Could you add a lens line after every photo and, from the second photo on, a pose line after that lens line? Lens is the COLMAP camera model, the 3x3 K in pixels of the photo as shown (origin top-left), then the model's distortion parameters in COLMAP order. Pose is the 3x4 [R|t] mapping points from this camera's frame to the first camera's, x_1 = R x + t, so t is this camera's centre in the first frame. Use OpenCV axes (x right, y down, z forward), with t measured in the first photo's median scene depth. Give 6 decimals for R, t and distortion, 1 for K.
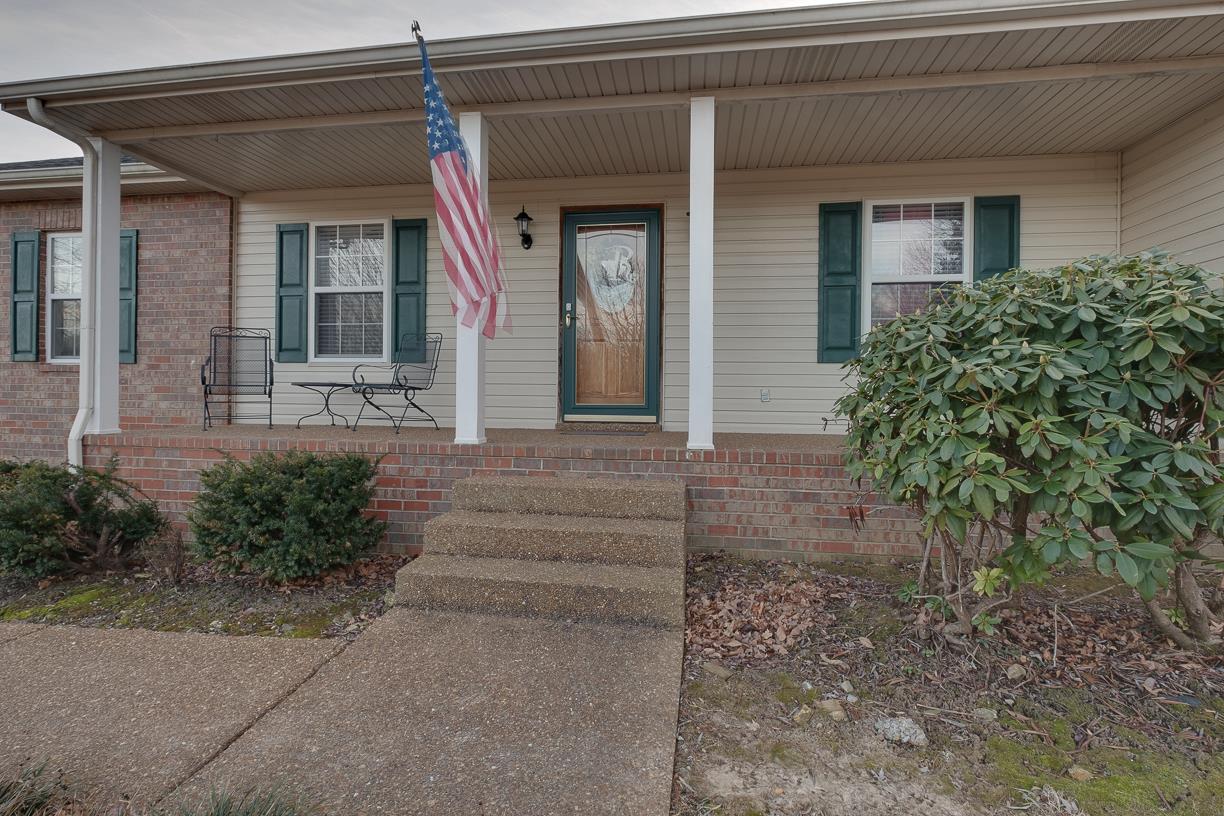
lens RADIAL K [[583.7, 0, 615.0], [0, 583.7, 401.2], [0, 0, 1]] dist [0.005794, -0.000678]
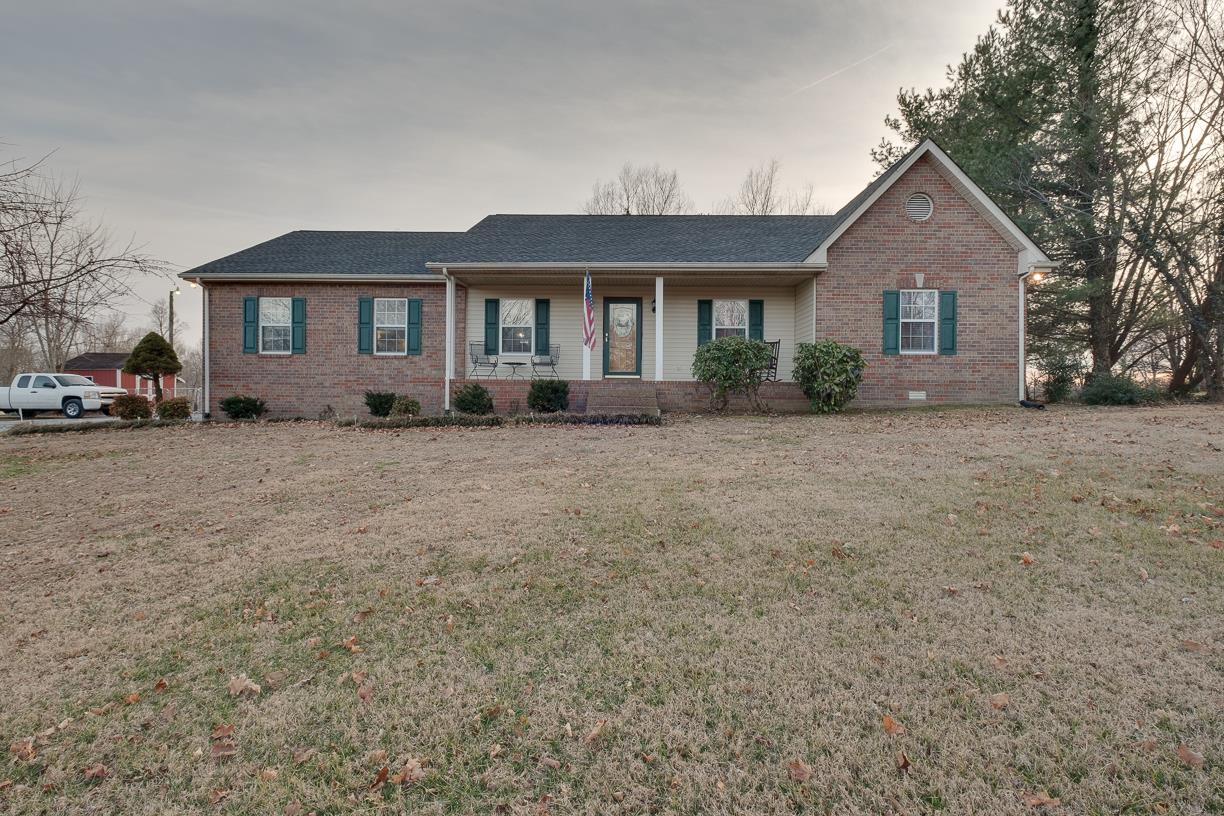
lens RADIAL K [[583.7, 0, 617.0], [0, 583.7, 405.2], [0, 0, 1]] dist [0.005794, -0.000678]
pose [[0.991704, -0.001355, 0.128538, -0.370273], [0.001178, 0.999998, 0.001448, 0.152152], [-0.128540, -0.001285, 0.991704, -1.617899]]
